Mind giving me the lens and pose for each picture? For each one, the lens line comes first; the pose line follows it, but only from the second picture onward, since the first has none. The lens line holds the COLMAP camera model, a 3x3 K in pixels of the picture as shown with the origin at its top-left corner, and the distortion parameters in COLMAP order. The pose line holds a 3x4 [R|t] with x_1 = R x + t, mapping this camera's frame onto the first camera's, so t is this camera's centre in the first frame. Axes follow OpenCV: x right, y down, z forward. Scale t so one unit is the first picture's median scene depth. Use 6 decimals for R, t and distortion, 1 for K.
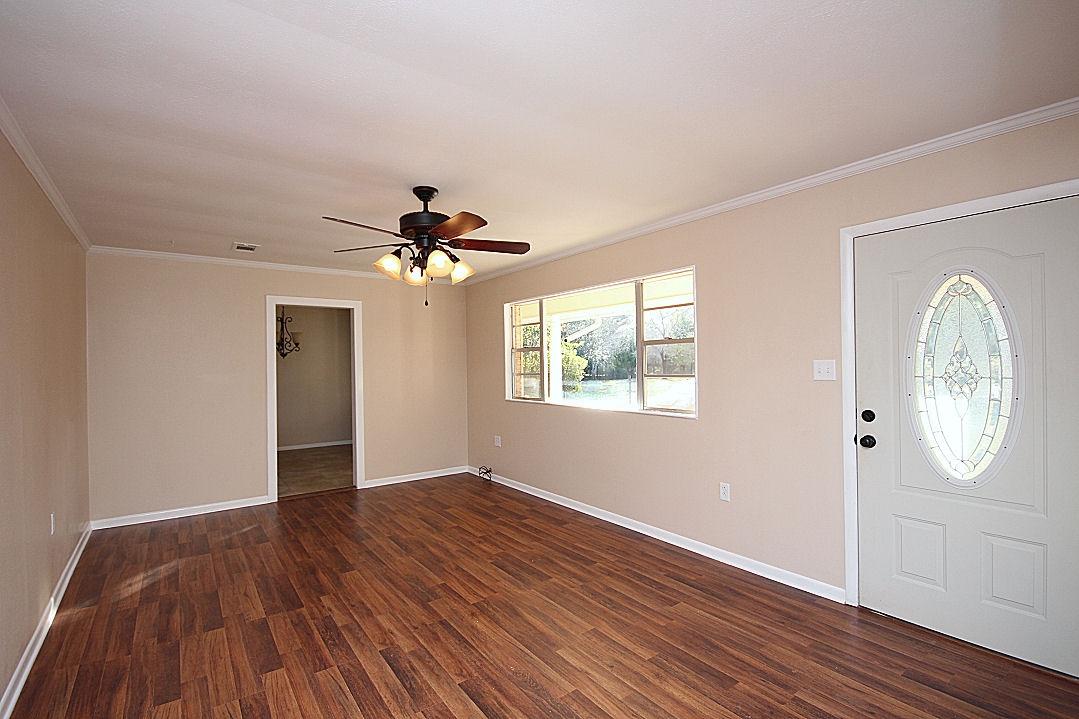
lens RADIAL K [[498.8, 0, 539.2], [0, 498.8, 360.0], [0, 0, 1]] dist [-0.005559, -0.000778]
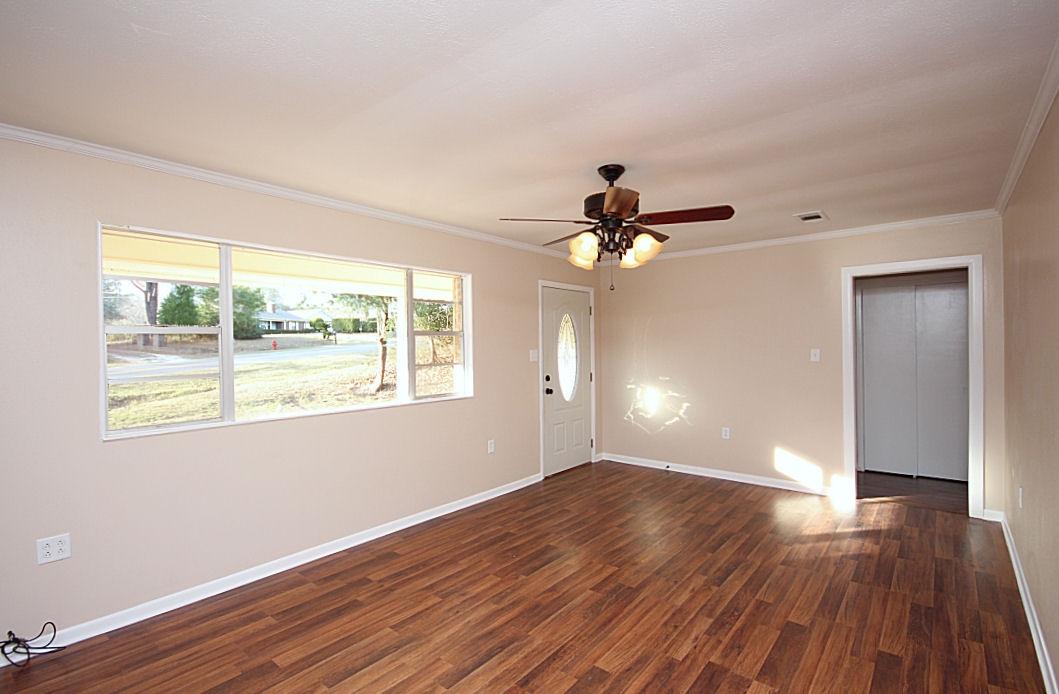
lens RADIAL K [[501.8, 0, 529.0], [0, 501.8, 348.5], [0, 0, 1]] dist [-0.002494, 0.000469]
pose [[-0.250181, 0.008353, 0.968163, -1.061975], [0.005615, 0.999958, -0.007176, 0.006744], [-0.968183, 0.003641, -0.250217, 1.334479]]
